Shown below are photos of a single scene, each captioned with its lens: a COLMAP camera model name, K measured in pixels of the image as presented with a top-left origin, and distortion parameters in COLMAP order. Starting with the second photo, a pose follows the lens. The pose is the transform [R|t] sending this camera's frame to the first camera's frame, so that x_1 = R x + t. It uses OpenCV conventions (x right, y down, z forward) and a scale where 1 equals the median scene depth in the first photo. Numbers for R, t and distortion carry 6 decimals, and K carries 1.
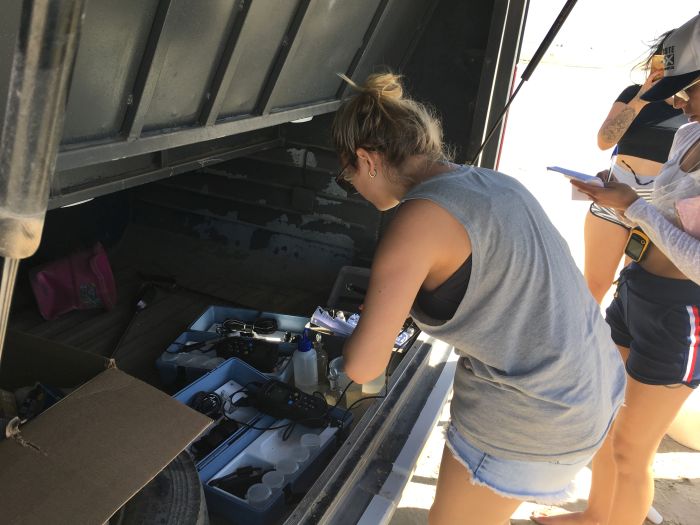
lens RADIAL K [[594.7, 0, 351.7], [0, 594.7, 261.9], [0, 0, 1]] dist [0.060880, -0.055194]
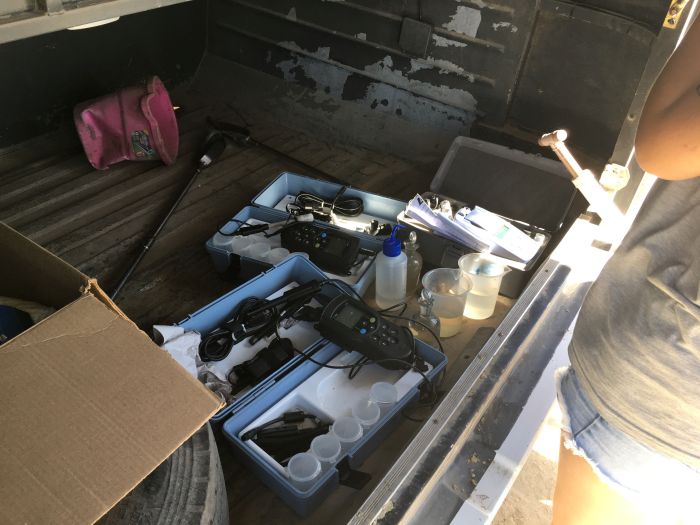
lens RADIAL K [[594.7, 0, 353.2], [0, 594.7, 259.3], [0, 0, 1]] dist [0.060880, -0.055194]
pose [[0.980479, 0.123666, -0.152865, -0.010247], [-0.080610, 0.961925, 0.261156, -0.031623], [0.179341, -0.243736, 0.953116, 0.240348]]
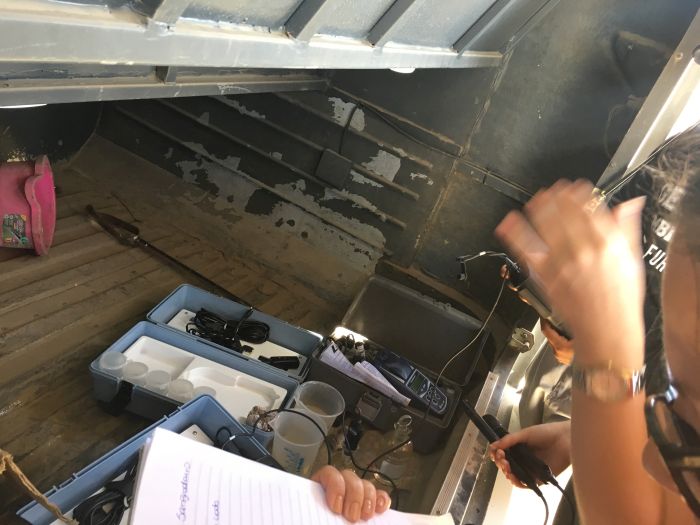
lens RADIAL K [[594.7, 0, 351.8], [0, 594.7, 257.9], [0, 0, 1]] dist [0.060880, -0.055194]
pose [[0.965371, 0.243378, 0.093947, -0.120625], [-0.249387, 0.966638, 0.058464, -0.053138], [-0.076584, -0.079869, 0.993859, 0.280846]]
